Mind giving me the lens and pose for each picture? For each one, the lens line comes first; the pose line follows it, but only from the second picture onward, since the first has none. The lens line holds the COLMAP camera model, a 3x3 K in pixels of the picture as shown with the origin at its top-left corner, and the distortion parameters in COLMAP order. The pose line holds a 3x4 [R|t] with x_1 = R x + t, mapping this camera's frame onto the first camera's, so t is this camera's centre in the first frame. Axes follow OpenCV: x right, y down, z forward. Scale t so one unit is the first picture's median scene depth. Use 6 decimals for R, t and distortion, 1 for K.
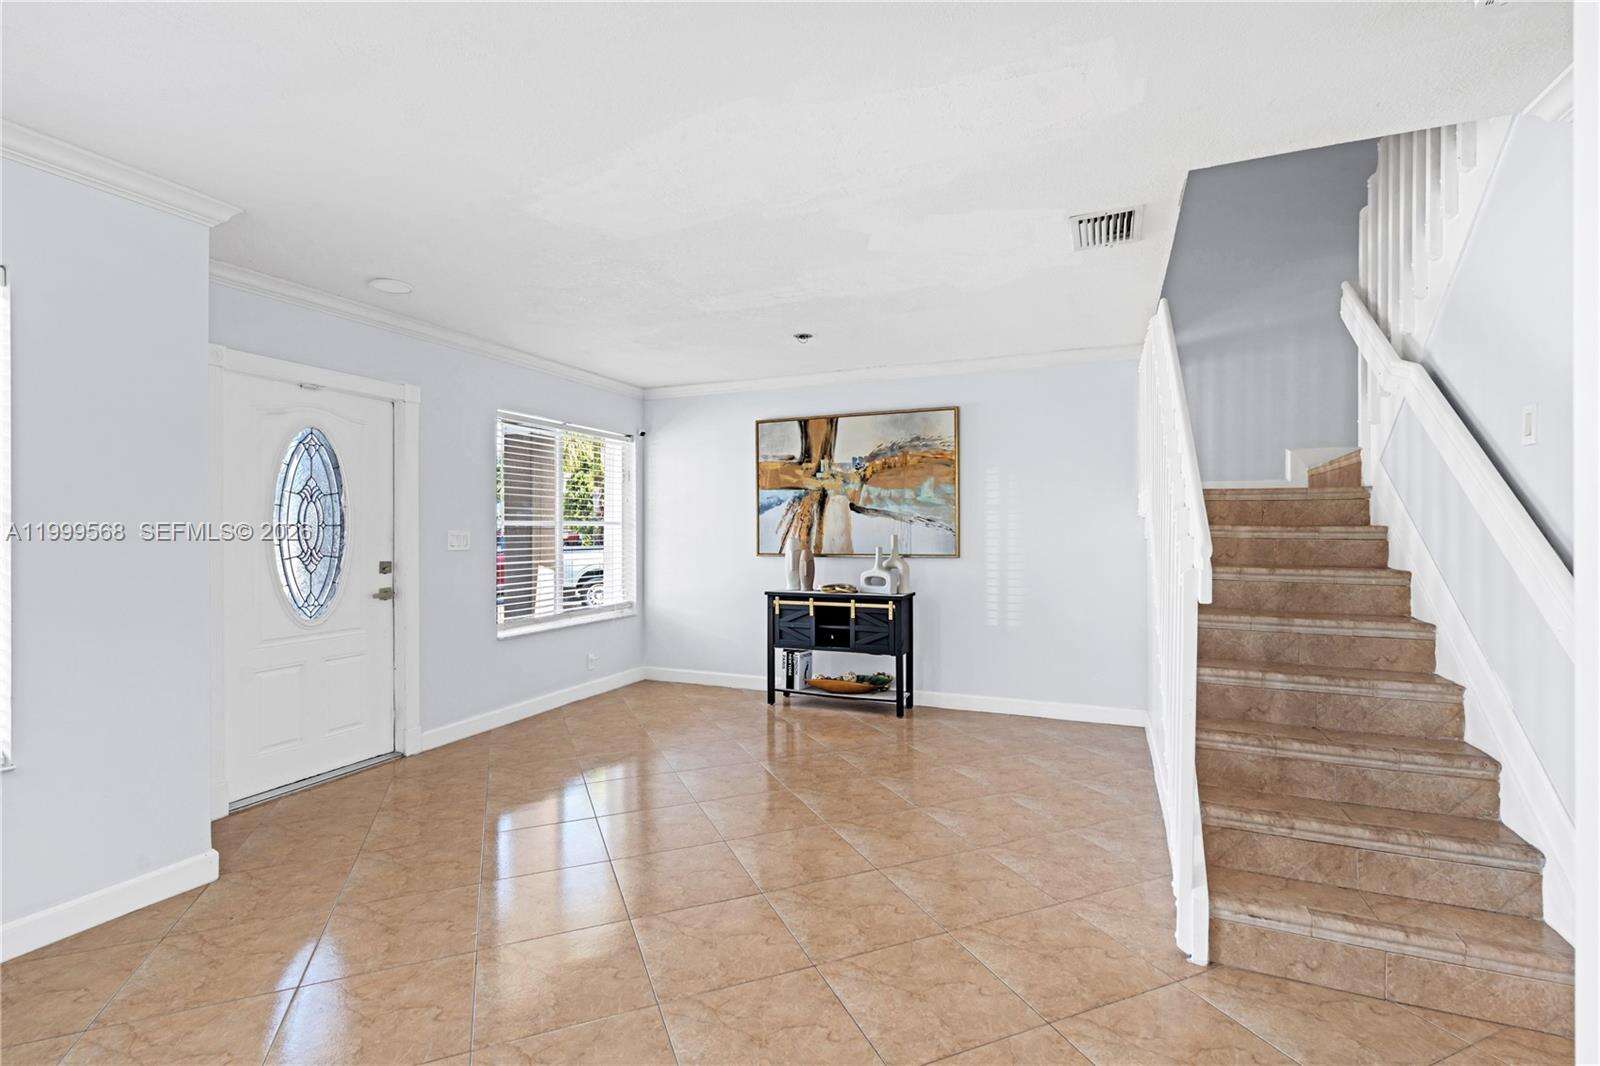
lens RADIAL K [[735.7, 0, 799.9], [0, 735.7, 525.1], [0, 0, 1]] dist [0.000042, 0.000379]
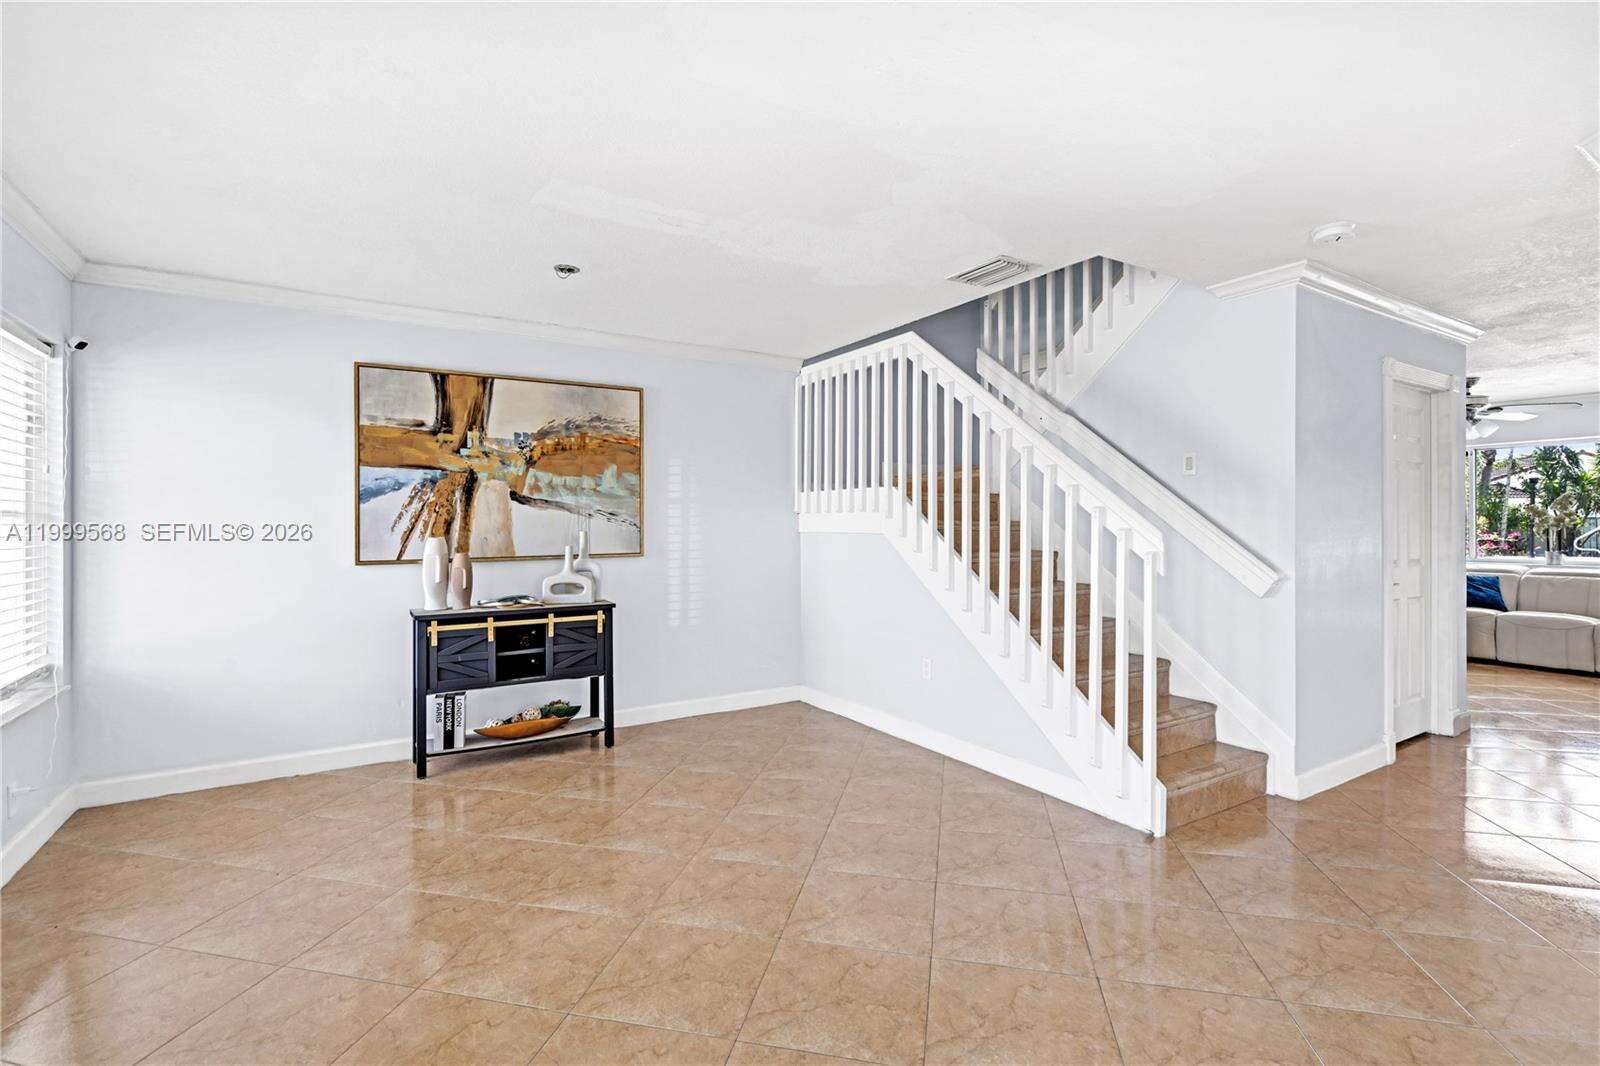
lens RADIAL K [[735.7, 0, 799.9], [0, 735.7, 525.1], [0, 0, 1]] dist [0.000042, 0.000379]
pose [[0.577306, -0.002122, 0.816525, -0.395597], [-0.000470, 0.999996, 0.002931, 0.003564], [-0.816528, -0.002076, 0.577302, 0.307790]]
